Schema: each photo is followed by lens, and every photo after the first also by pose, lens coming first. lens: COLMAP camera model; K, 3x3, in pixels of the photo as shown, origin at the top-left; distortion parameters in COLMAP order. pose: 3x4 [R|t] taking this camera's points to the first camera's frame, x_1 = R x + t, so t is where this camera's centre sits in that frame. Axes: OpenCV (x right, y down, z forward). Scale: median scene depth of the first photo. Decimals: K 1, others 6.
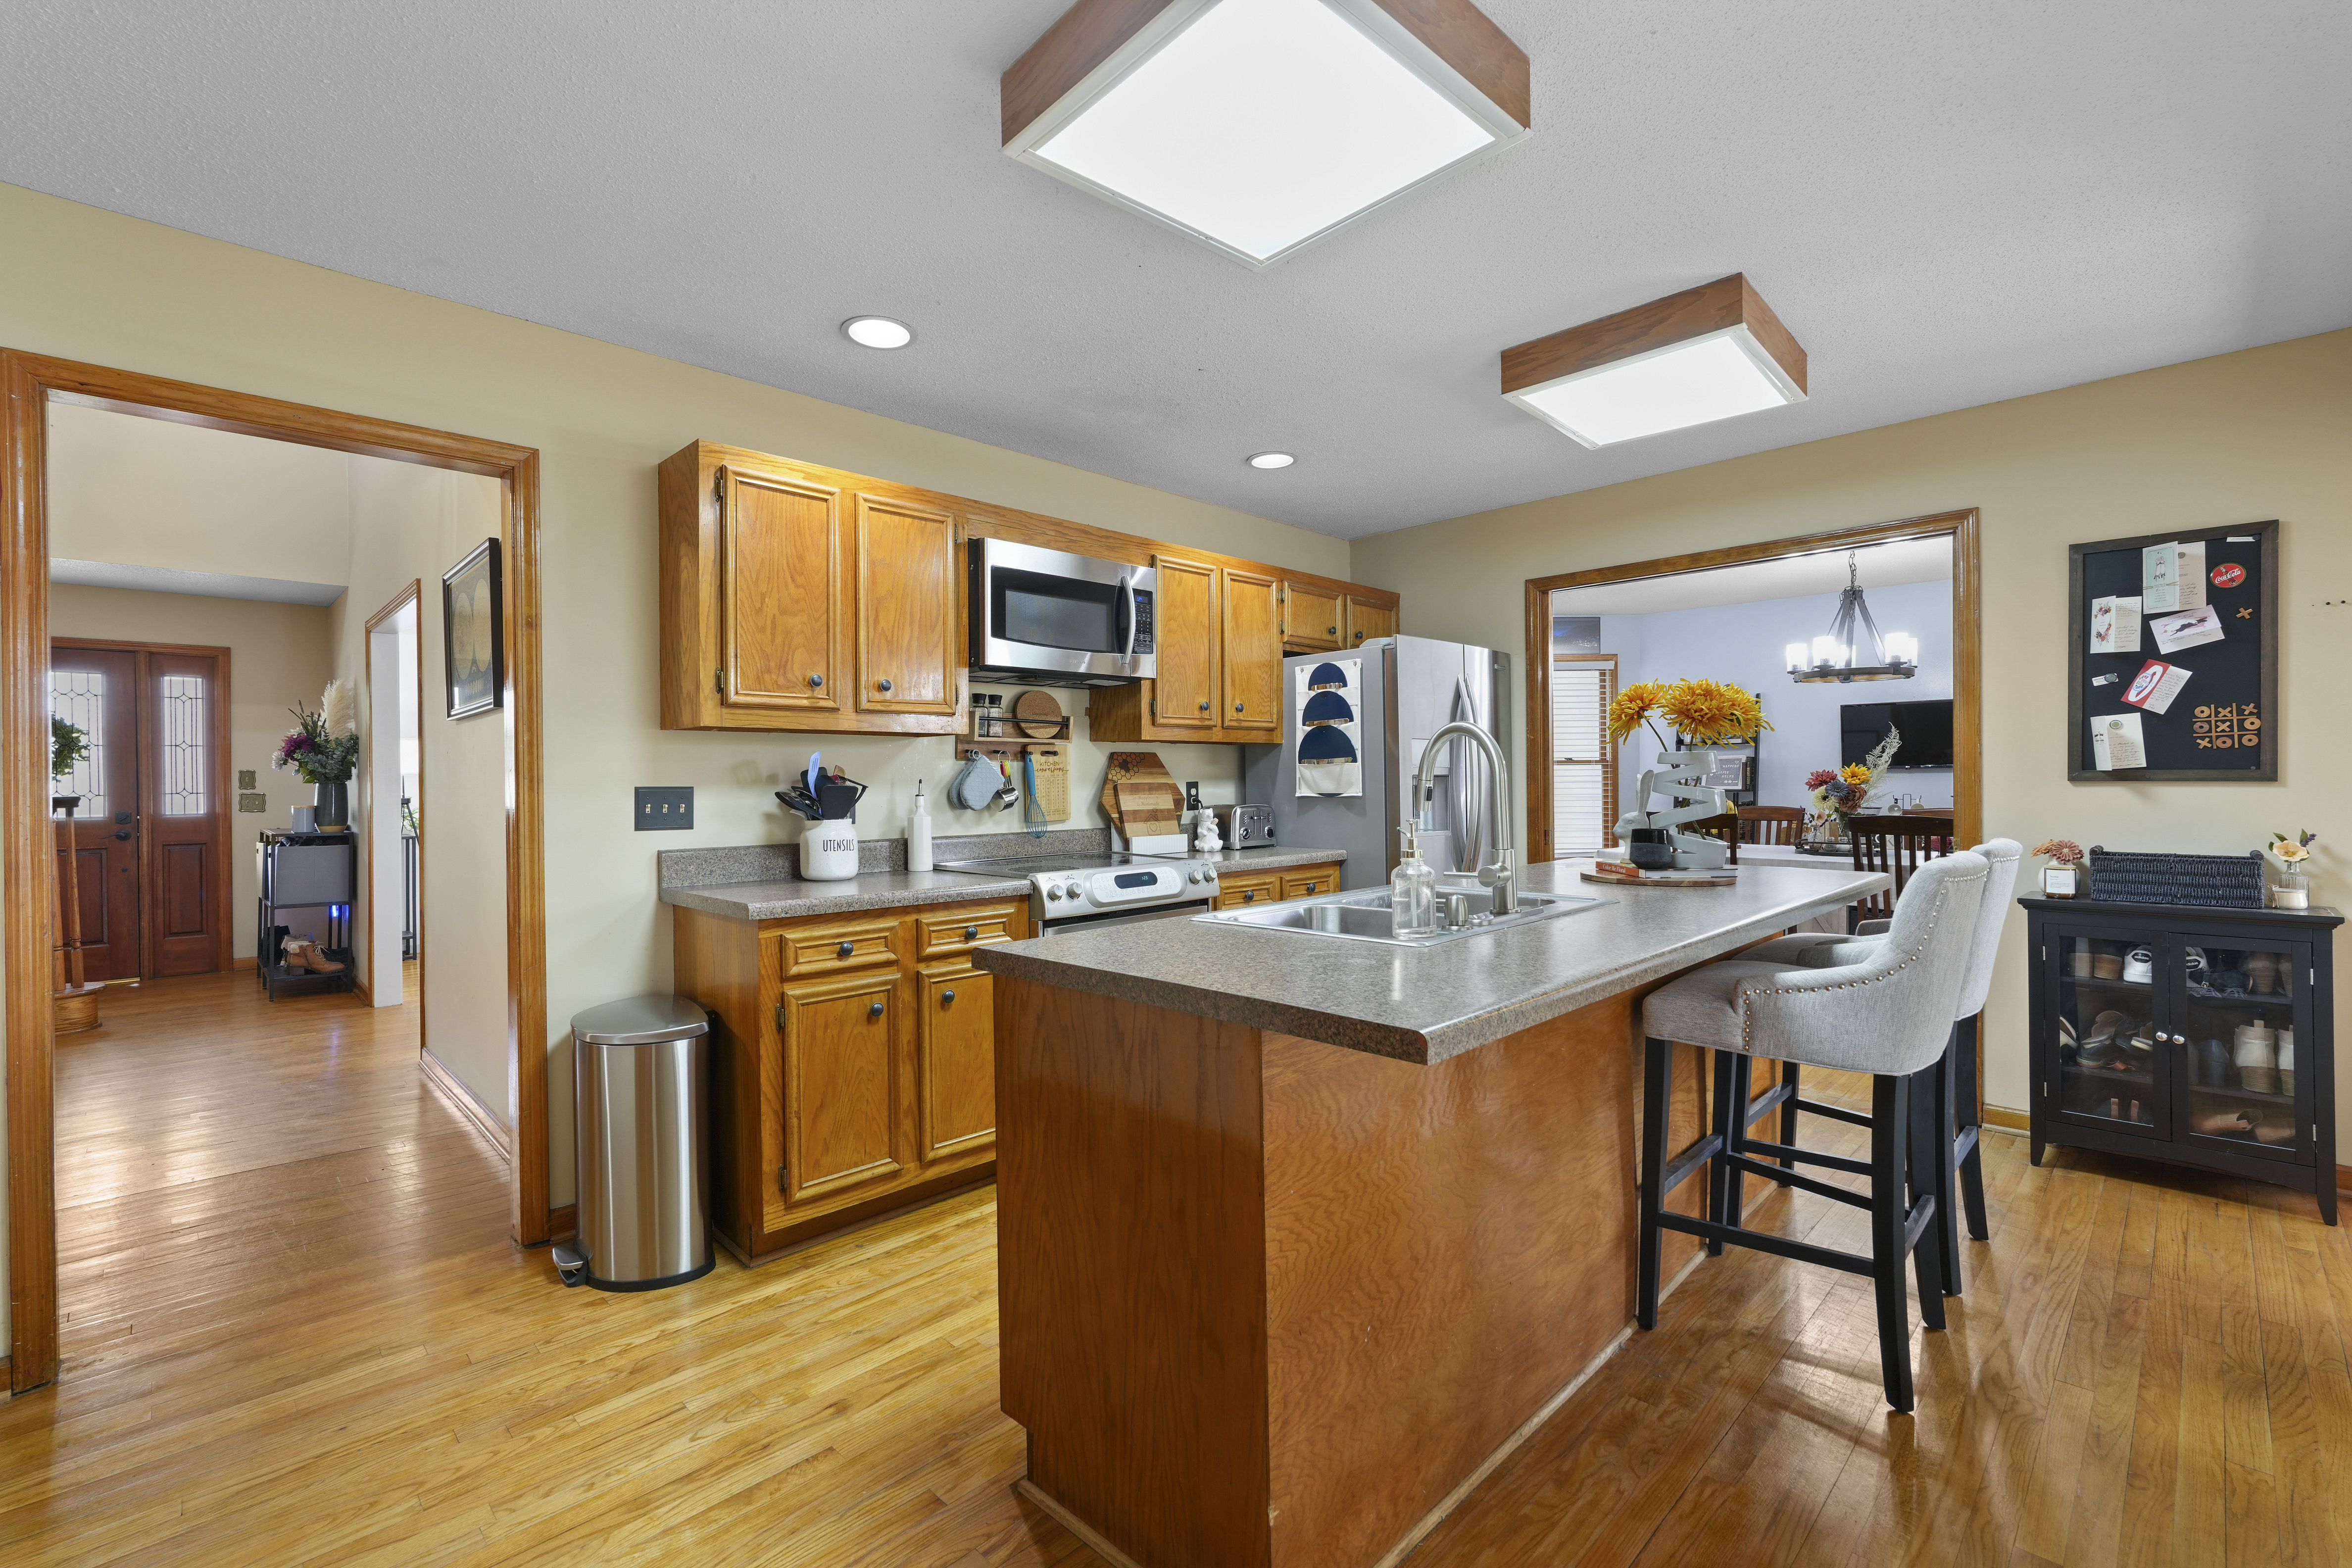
lens RADIAL K [[1020.1, 0, 1181.7], [0, 1020.1, 782.3], [0, 0, 1]] dist [0.001502, 0.000378]
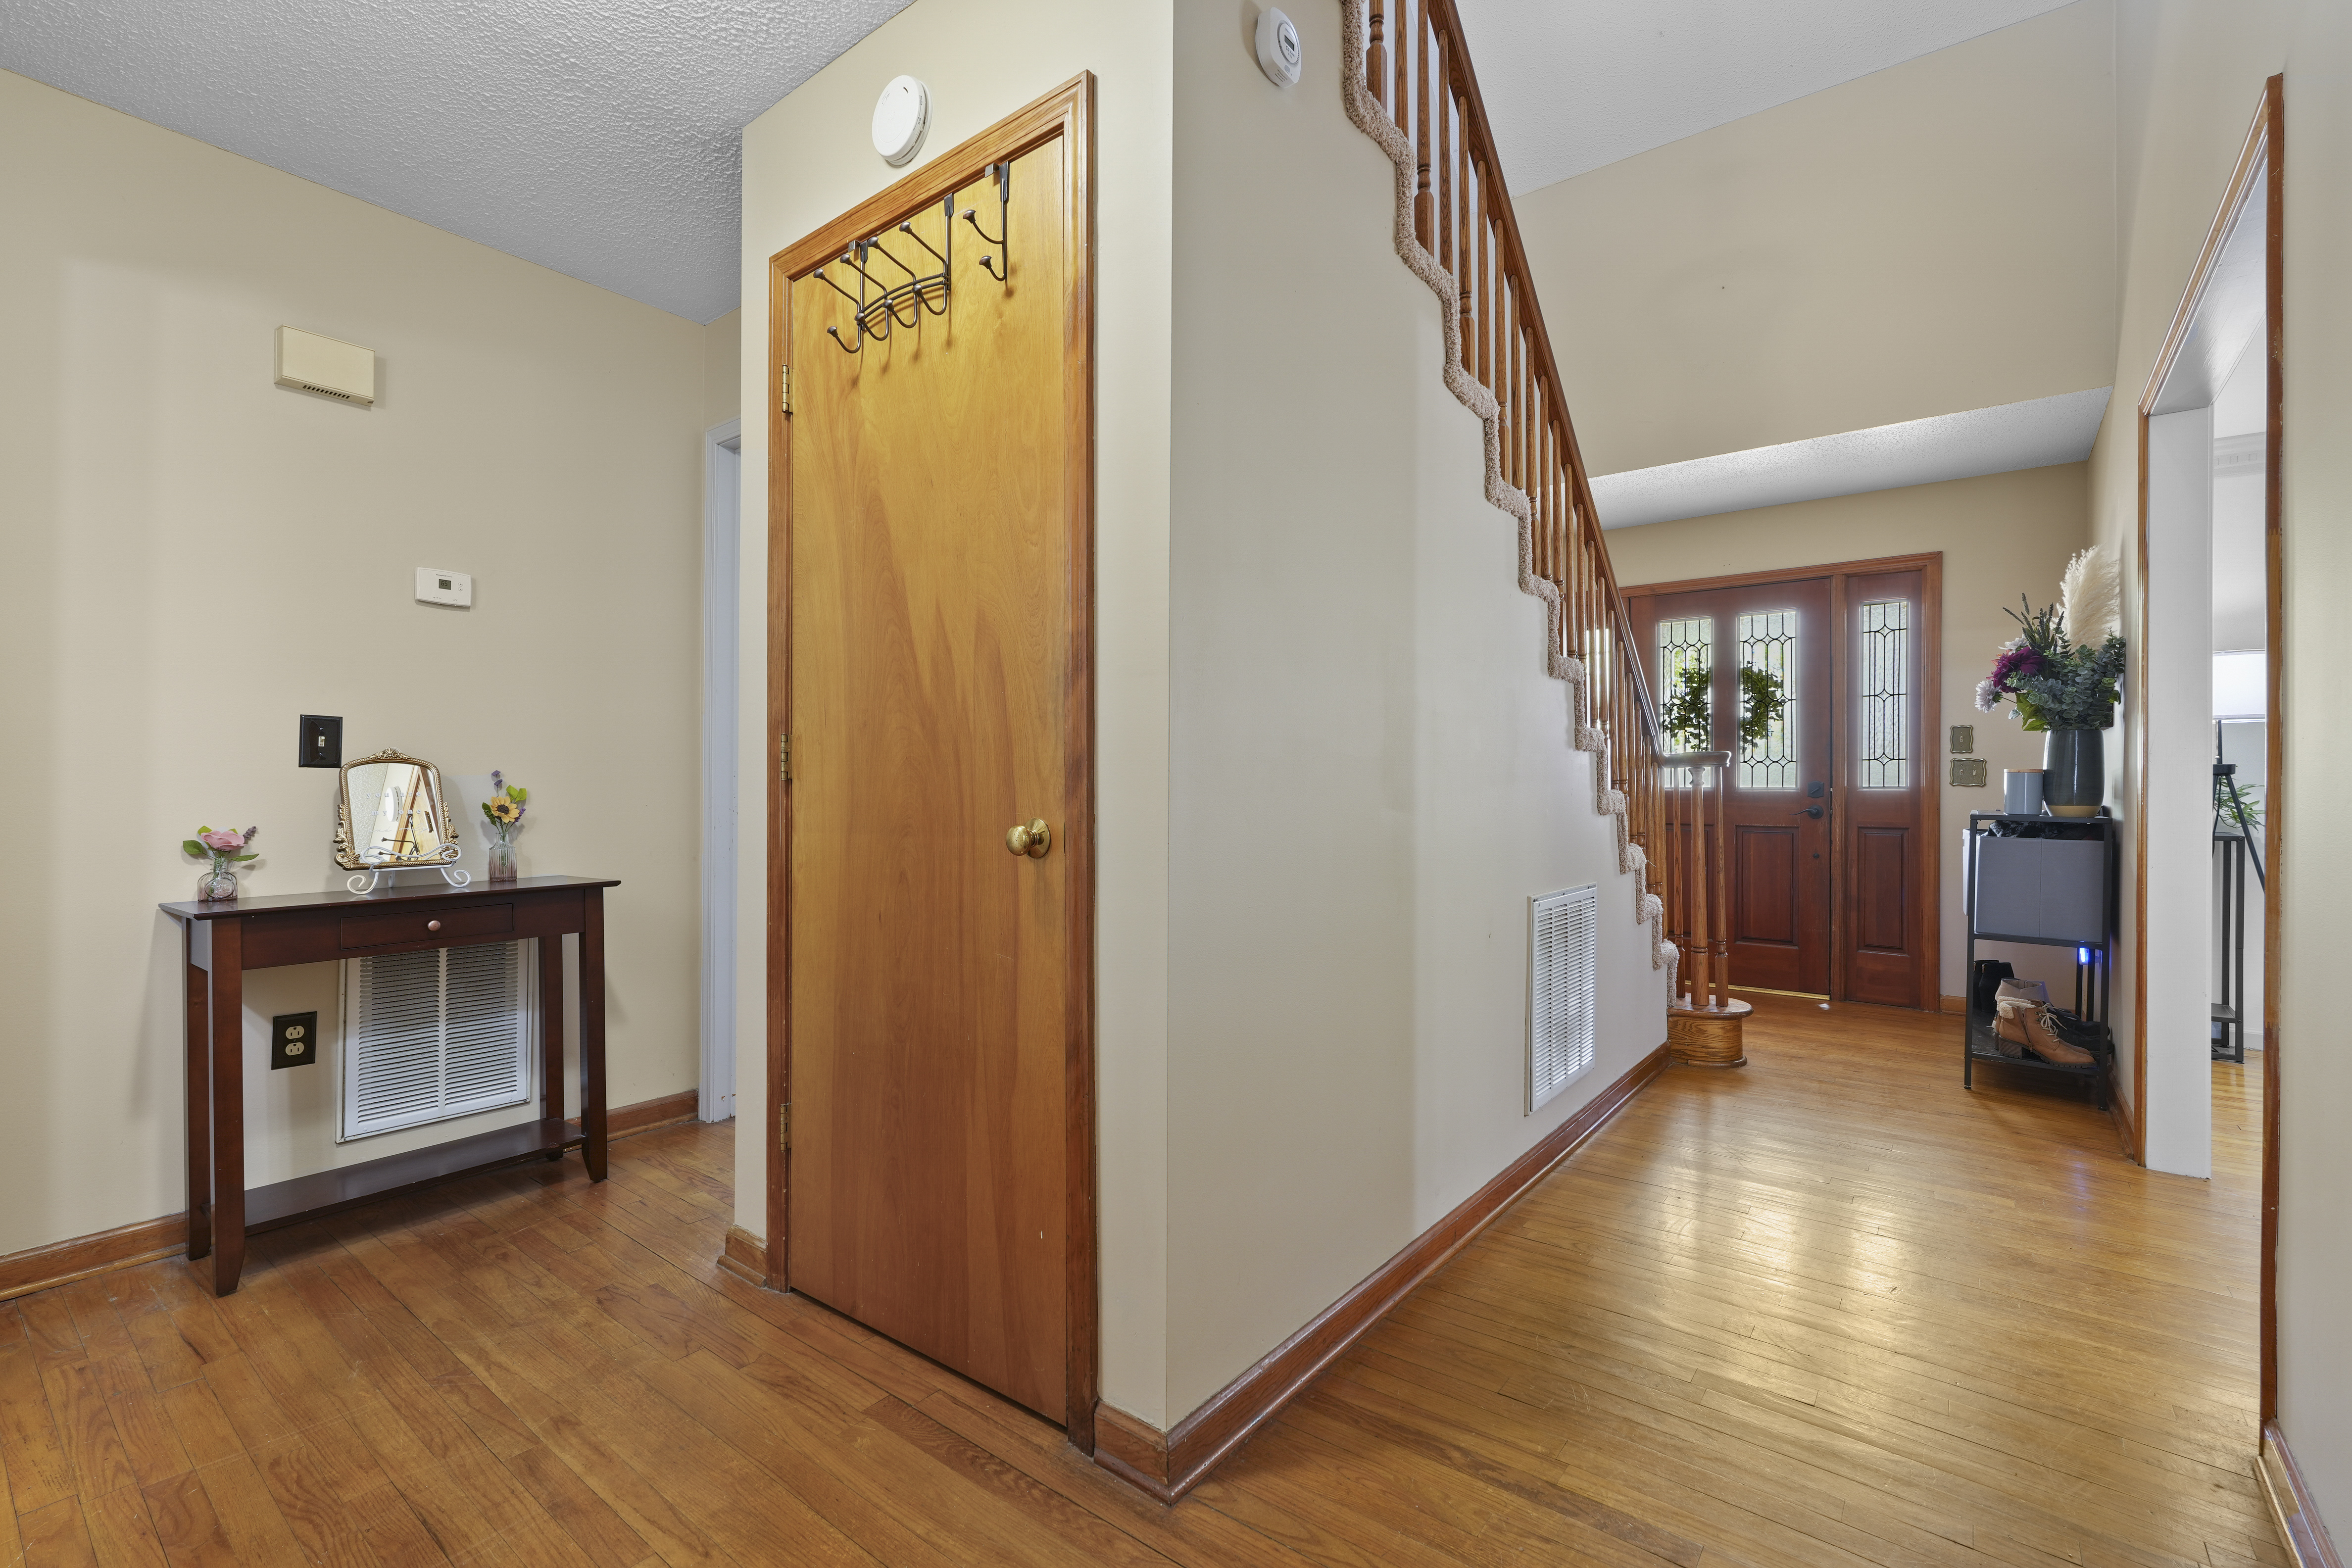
lens RADIAL K [[1020.1, 0, 1181.7], [0, 1020.1, 782.3], [0, 0, 1]] dist [0.001502, 0.000378]
pose [[0.126925, 0.005737, -0.991896, -0.307067], [-0.009670, 0.999943, 0.004546, 0.029323], [0.991865, 0.009015, 0.126973, 0.403033]]
